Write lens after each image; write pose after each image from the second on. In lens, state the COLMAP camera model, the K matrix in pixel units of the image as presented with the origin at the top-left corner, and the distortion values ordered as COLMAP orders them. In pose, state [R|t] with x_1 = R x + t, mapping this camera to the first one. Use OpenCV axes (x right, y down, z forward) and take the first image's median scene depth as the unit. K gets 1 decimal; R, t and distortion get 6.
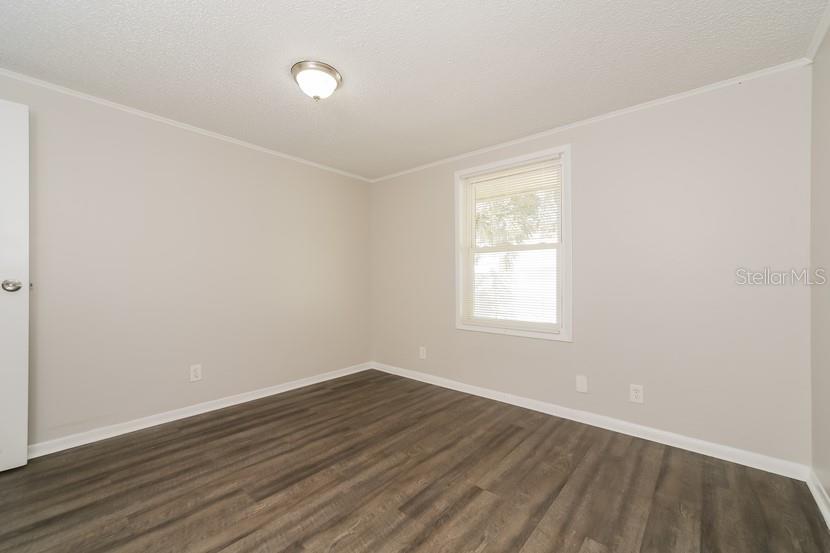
lens RADIAL K [[341.7, 0, 414.3], [0, 341.7, 276.2], [0, 0, 1]] dist [0.000109, 0.000357]
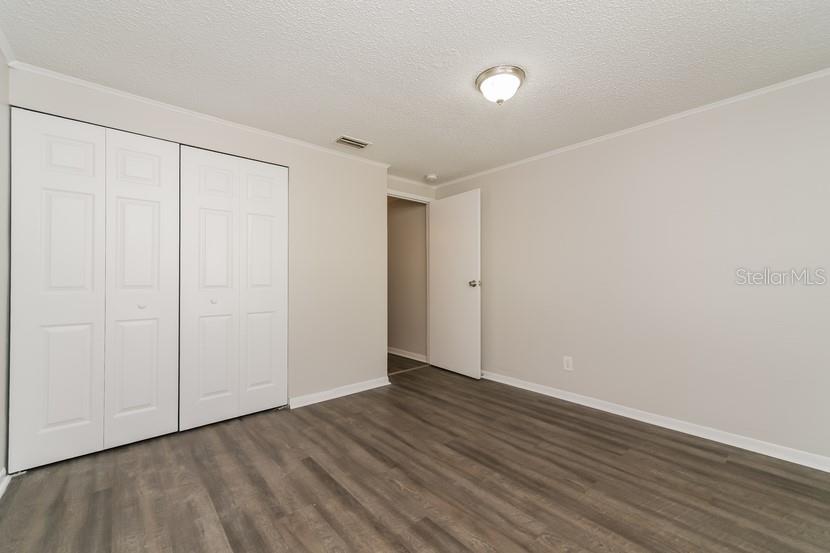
lens RADIAL K [[341.7, 0, 414.3], [0, 341.7, 276.2], [0, 0, 1]] dist [0.000109, 0.000357]
pose [[-0.147936, -0.011599, -0.988929, 0.707224], [0.005624, 0.999905, -0.012569, 0.007917], [0.988981, -0.007421, -0.147857, 0.853152]]
